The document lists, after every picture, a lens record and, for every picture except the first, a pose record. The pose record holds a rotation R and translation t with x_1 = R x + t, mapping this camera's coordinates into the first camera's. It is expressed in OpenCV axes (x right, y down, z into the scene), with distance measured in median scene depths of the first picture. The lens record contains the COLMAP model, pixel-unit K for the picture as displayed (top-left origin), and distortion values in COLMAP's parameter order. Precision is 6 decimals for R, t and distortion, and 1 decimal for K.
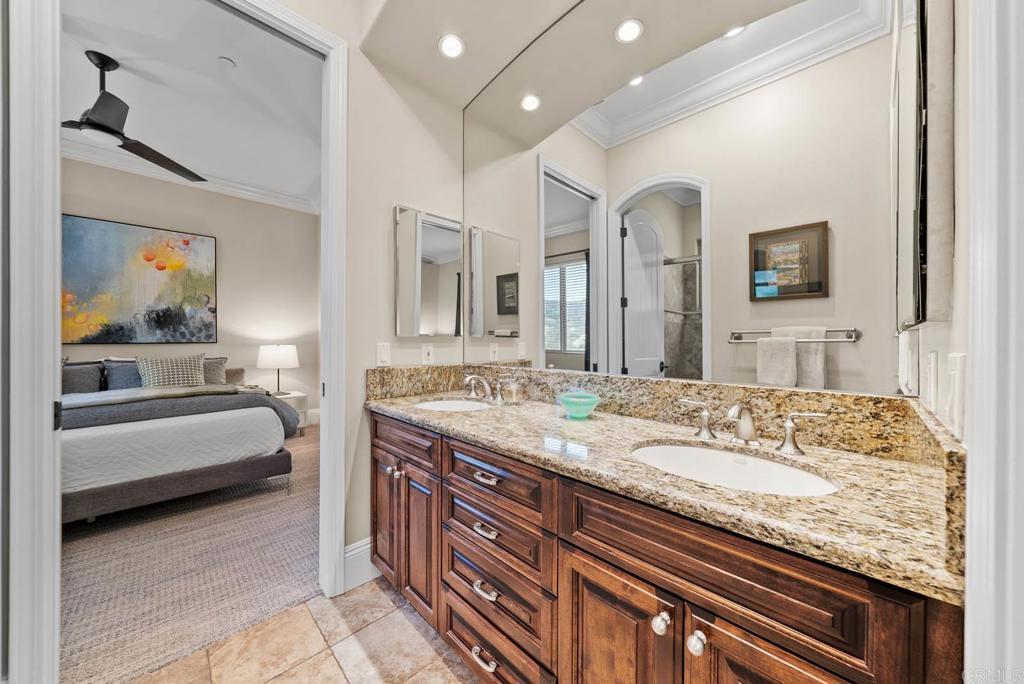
lens RADIAL K [[353.3, 0, 513.8], [0, 353.3, 340.4], [0, 0, 1]] dist [-0.002006, -0.000573]
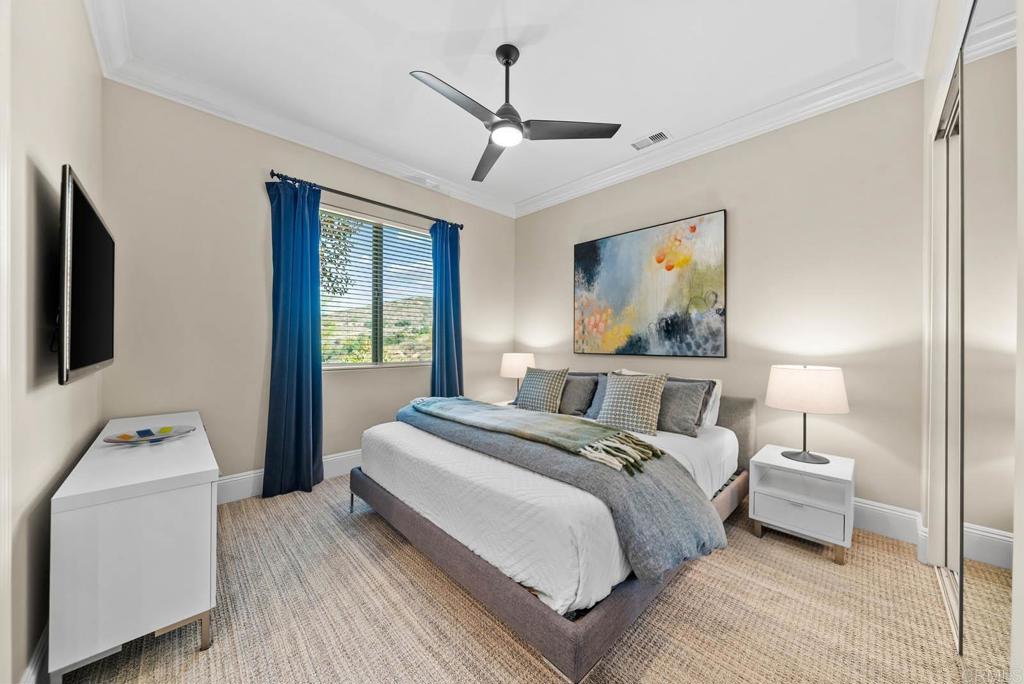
lens RADIAL K [[353.3, 0, 518.5], [0, 353.3, 341.8], [0, 0, 1]] dist [-0.002006, -0.000573]
pose [[0.000556, -0.001404, -0.999999, -0.323568], [-0.007945, 0.999967, -0.001409, -0.049269], [0.999968, 0.007945, 0.000545, 1.406417]]
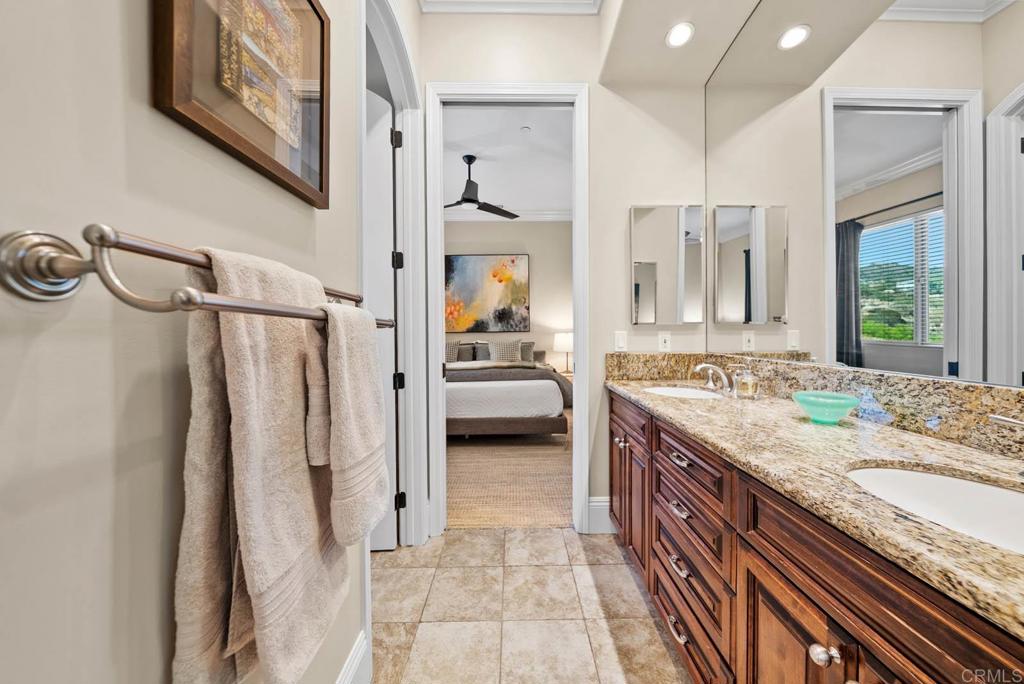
lens RADIAL K [[353.3, 0, 516.9], [0, 353.3, 332.7], [0, 0, 1]] dist [-0.002006, -0.000573]
pose [[0.718059, 0.000004, -0.695982, 0.185805], [0.007100, 0.999948, 0.007331, 0.002198], [0.695946, -0.010206, 0.718022, -0.049567]]
